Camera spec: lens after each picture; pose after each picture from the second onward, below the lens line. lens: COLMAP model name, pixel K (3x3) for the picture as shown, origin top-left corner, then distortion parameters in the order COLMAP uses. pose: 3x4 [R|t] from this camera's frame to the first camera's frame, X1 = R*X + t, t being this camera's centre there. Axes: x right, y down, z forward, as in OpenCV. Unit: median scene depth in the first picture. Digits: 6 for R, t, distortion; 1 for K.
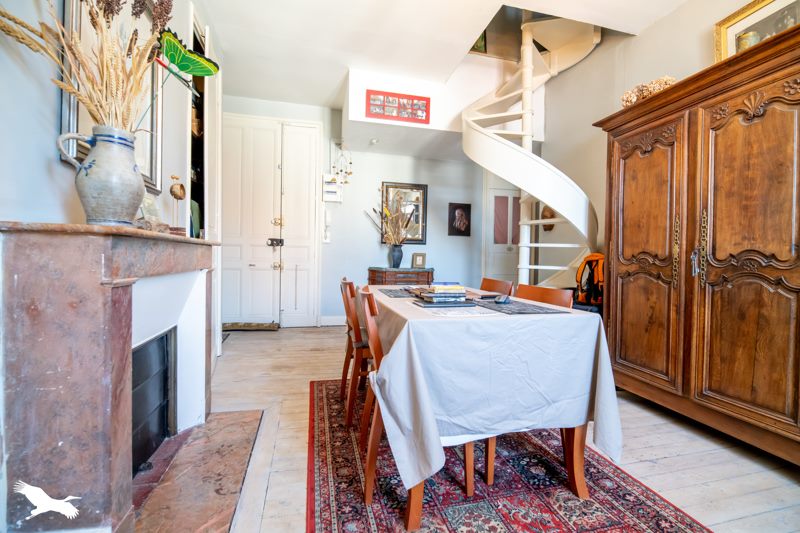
lens RADIAL K [[349.5, 0, 398.4], [0, 349.5, 264.4], [0, 0, 1]] dist [-0.015202, 0.000139]
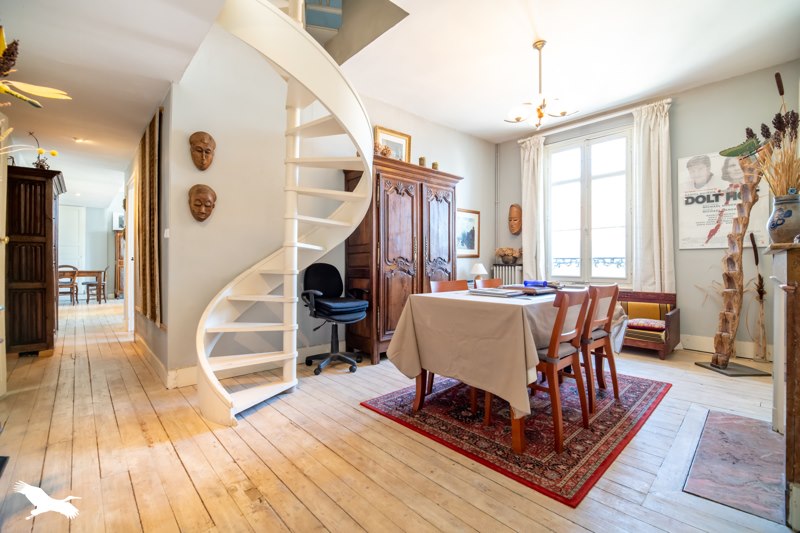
lens RADIAL K [[349.5, 0, 396.8], [0, 349.5, 261.9], [0, 0, 1]] dist [-0.015202, 0.000139]
pose [[-0.491254, -0.014552, 0.870895, -0.782734], [-0.002875, 0.999882, 0.015086, -0.043538], [-0.871011, 0.004907, -0.491238, 2.059276]]
